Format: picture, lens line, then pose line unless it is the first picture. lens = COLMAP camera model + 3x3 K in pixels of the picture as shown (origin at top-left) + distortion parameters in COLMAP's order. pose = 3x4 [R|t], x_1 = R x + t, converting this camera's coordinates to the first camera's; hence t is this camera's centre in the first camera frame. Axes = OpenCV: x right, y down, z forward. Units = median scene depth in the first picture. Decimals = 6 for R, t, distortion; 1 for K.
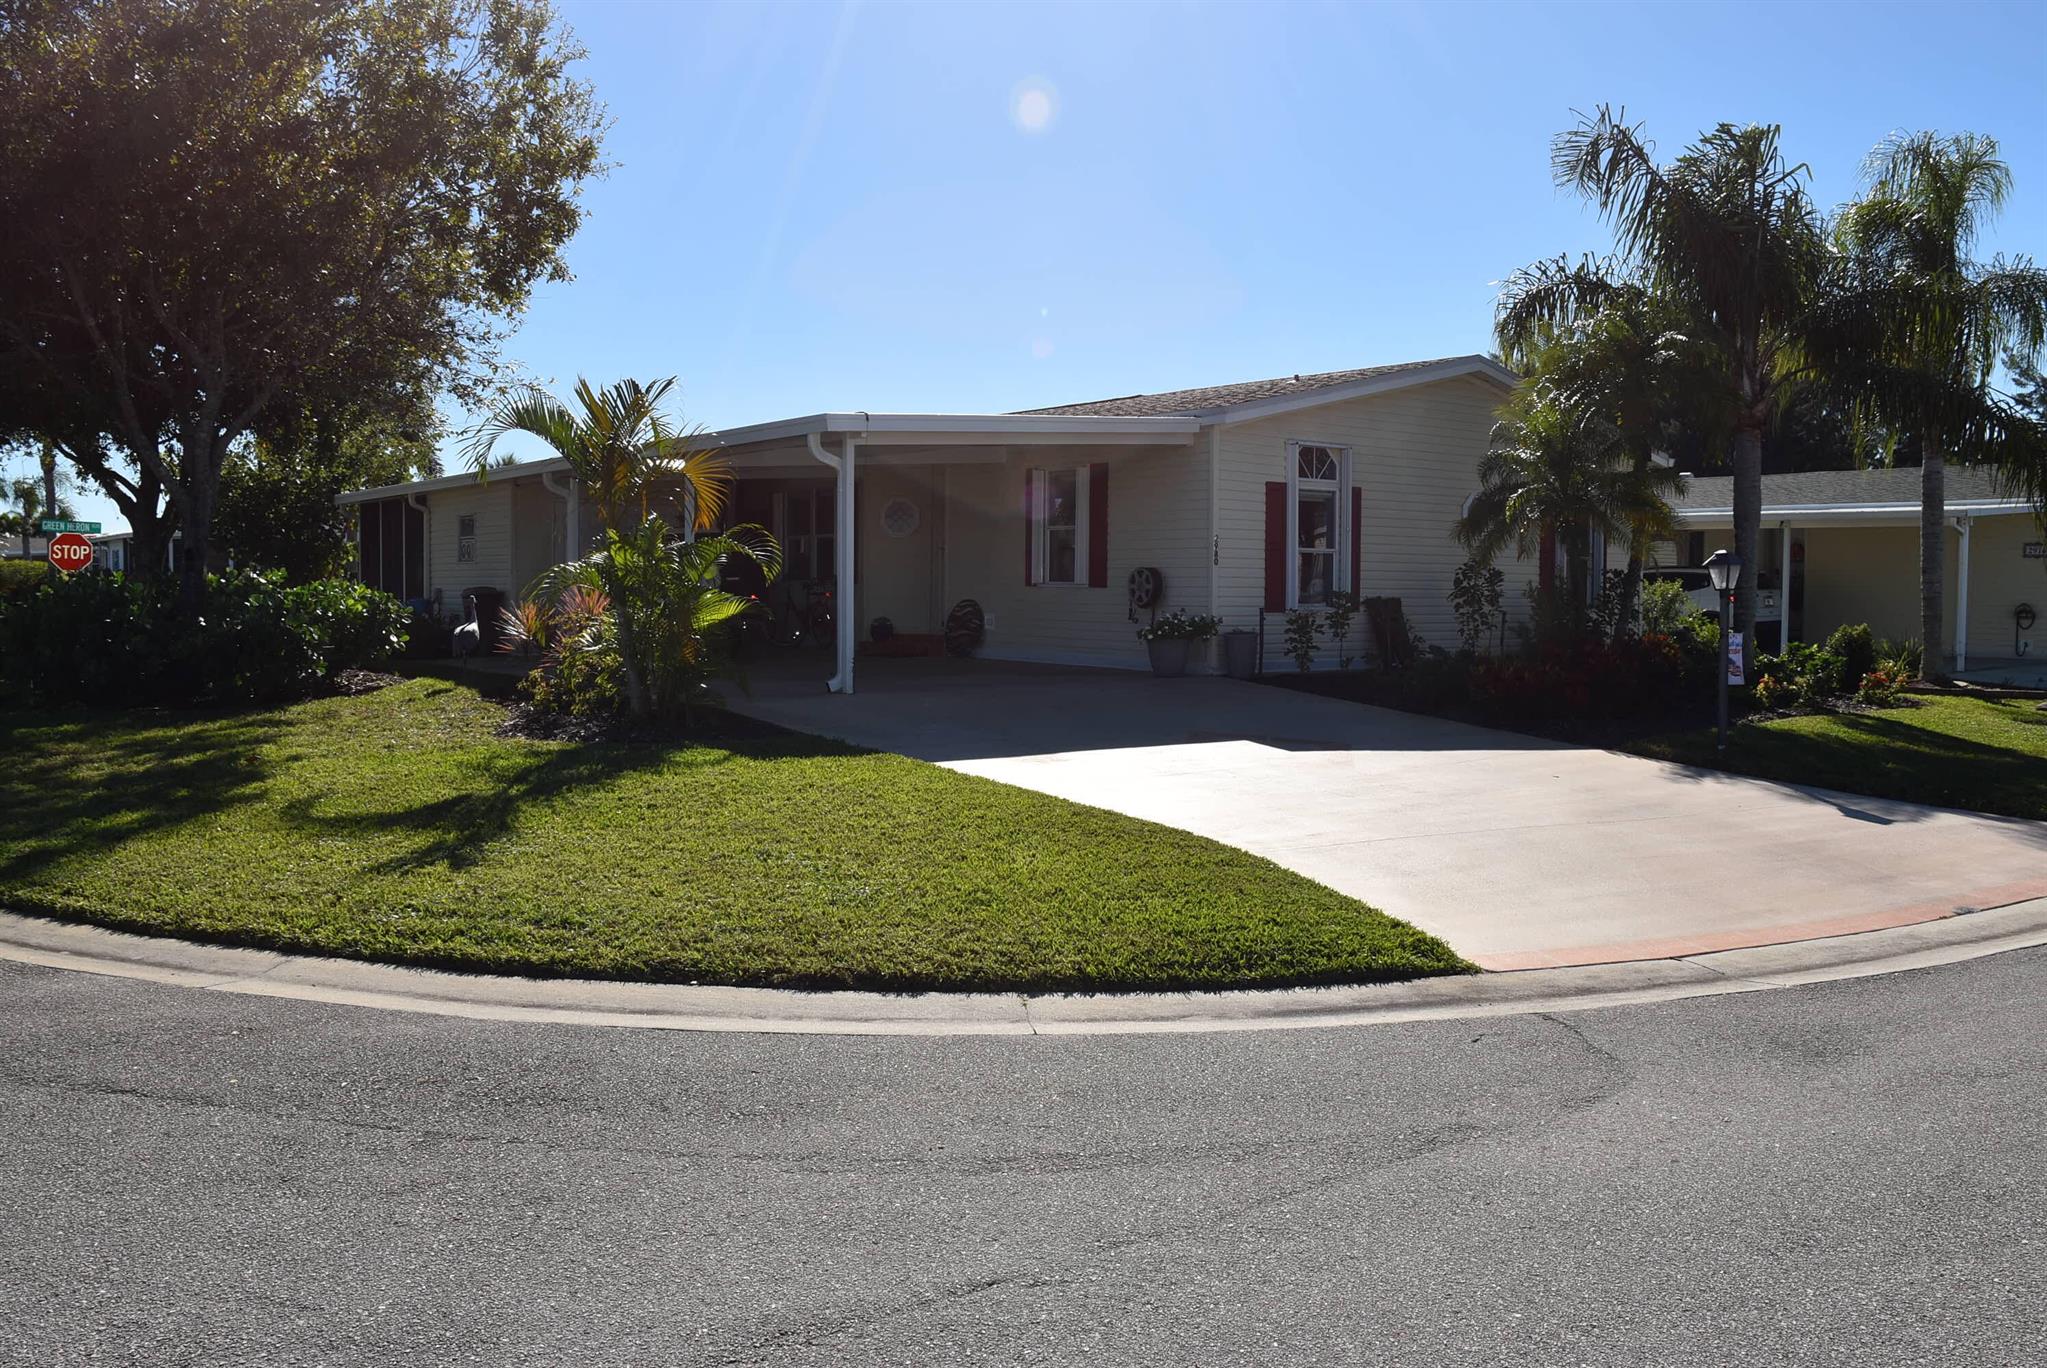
lens RADIAL K [[1702.0, 0, 1023.5], [0, 1702.0, 684.0], [0, 0, 1]] dist [-0.165069, 0.179824]
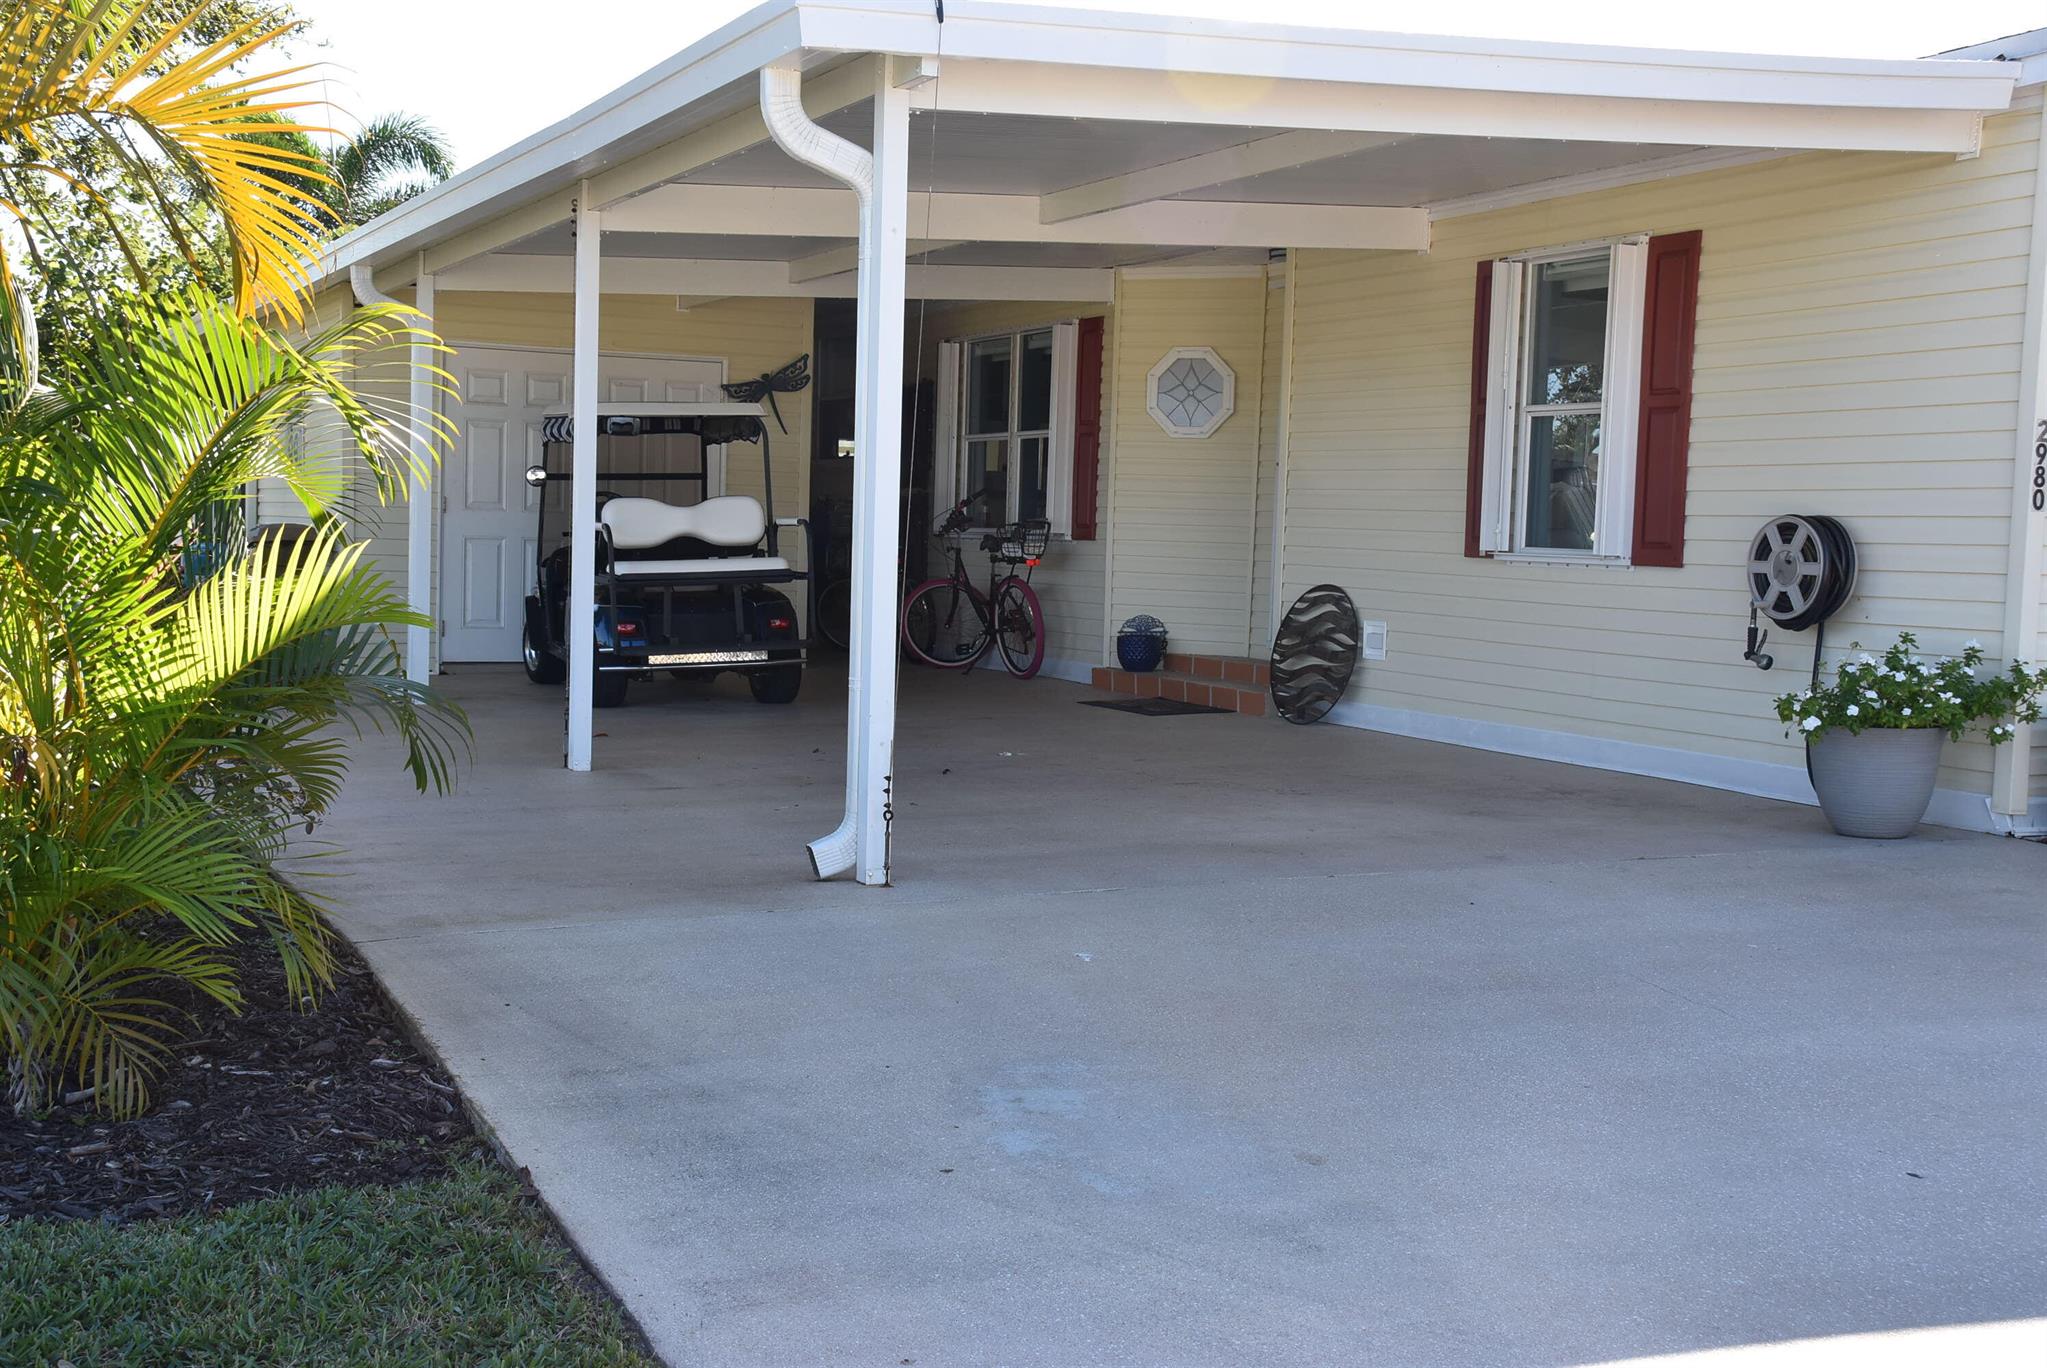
lens RADIAL K [[2374.8, 0, 1023.5], [0, 2374.8, 684.0], [0, 0, 1]] dist [0.003078, 0.472146]
pose [[0.980656, 0.034582, -0.192661, 0.009439], [-0.033956, 0.999402, 0.006553, -0.030733], [0.192773, 0.000116, 0.981243, 0.473805]]
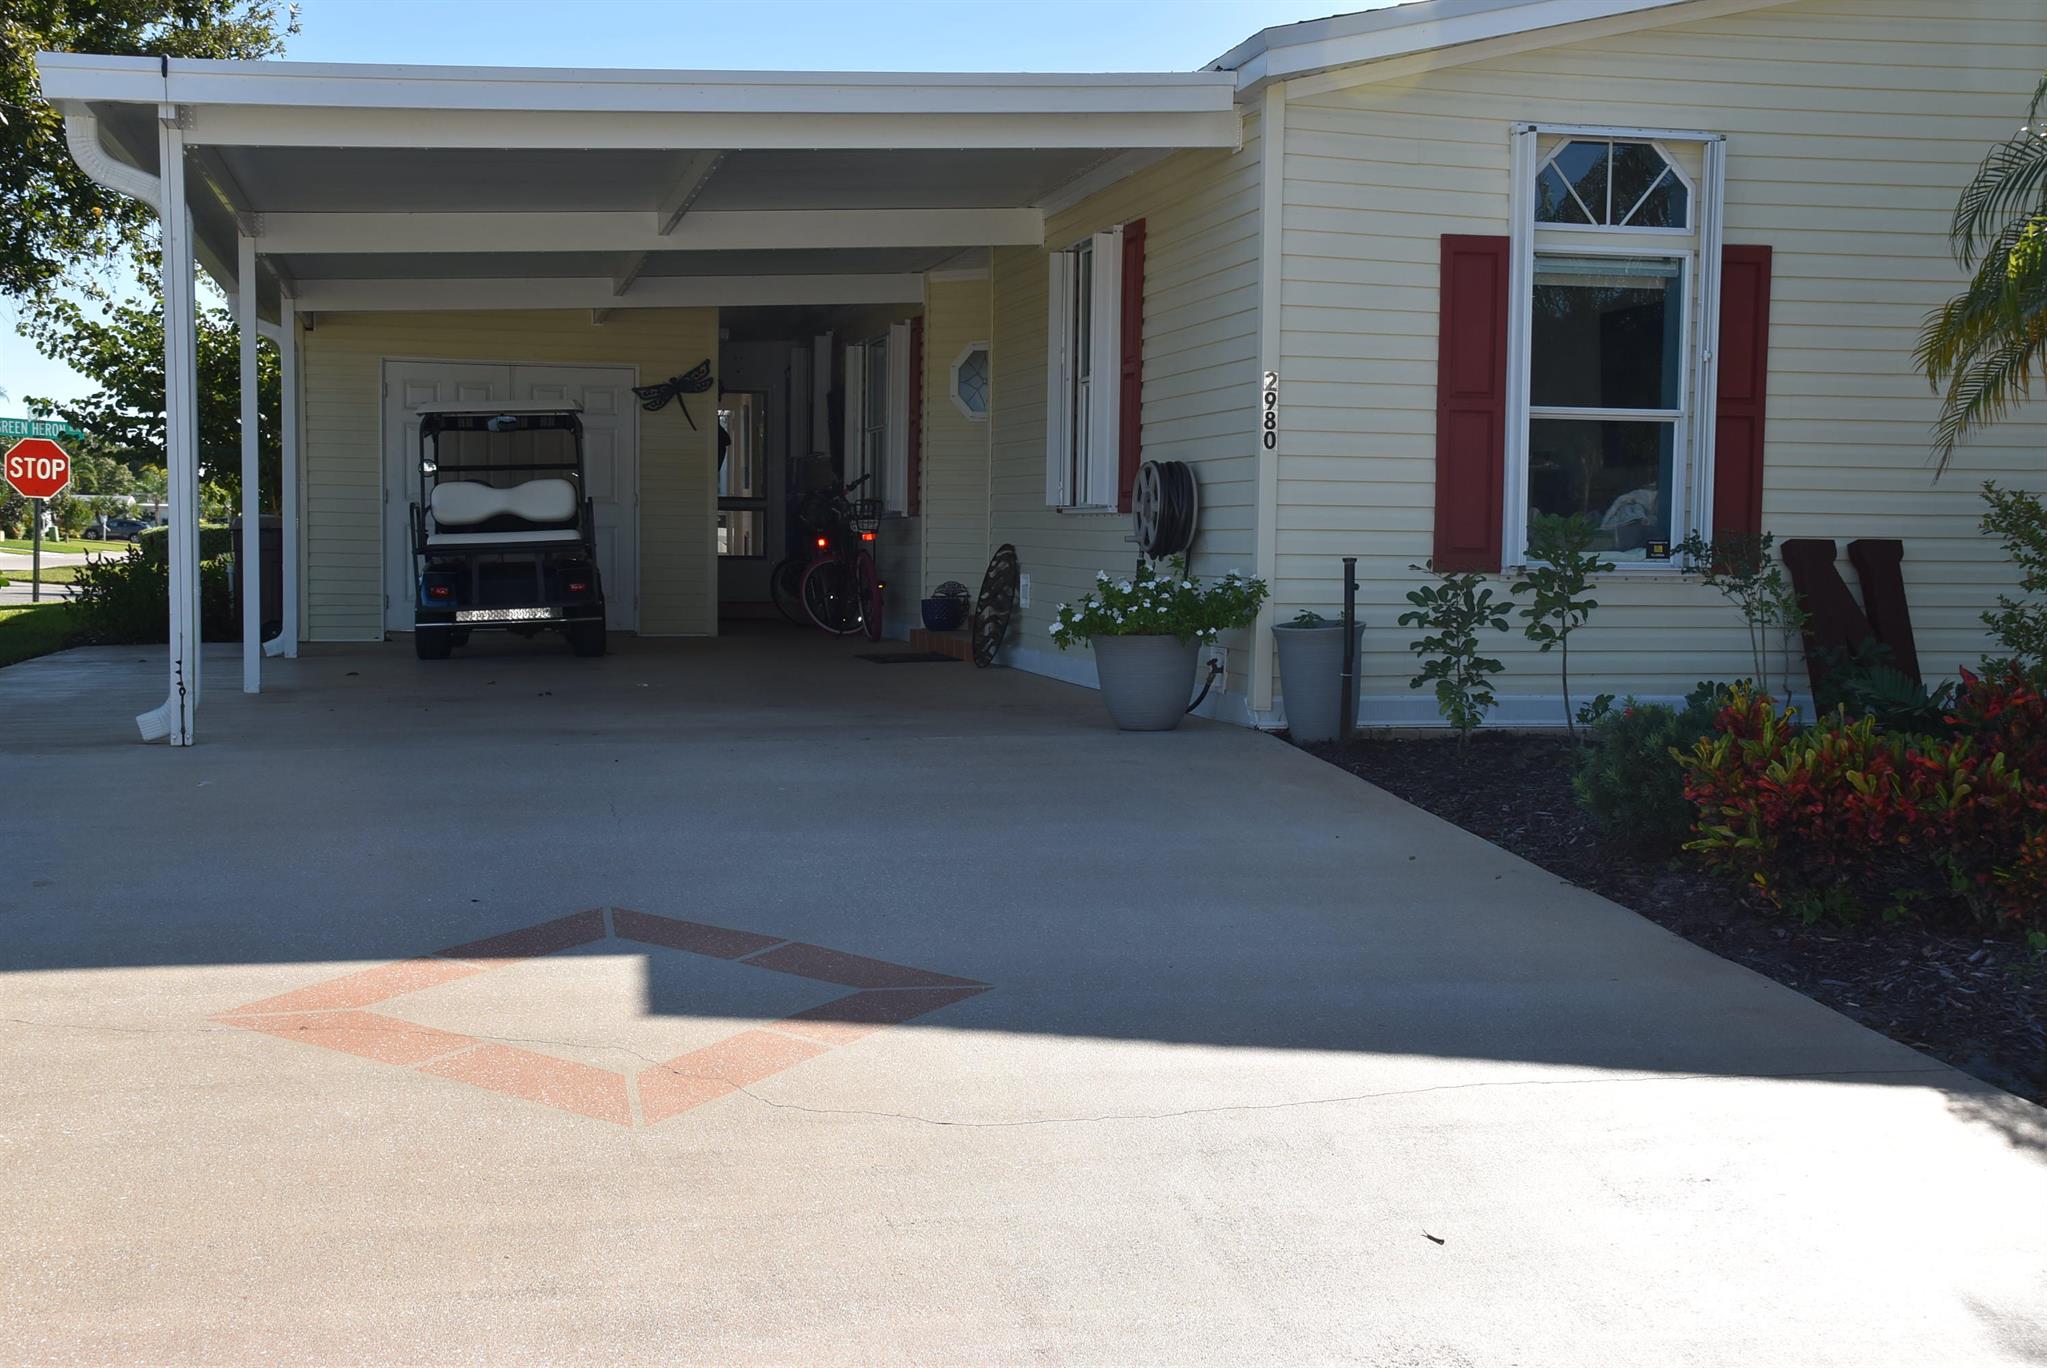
lens RADIAL K [[2374.8, 0, 1023.5], [0, 2374.8, 684.0], [0, 0, 1]] dist [0.003078, 0.472146]
pose [[0.919008, 0.028465, -0.393209, 0.270749], [-0.029593, 0.999557, 0.003196, -0.015158], [0.393126, 0.008699, 0.919443, 0.455608]]
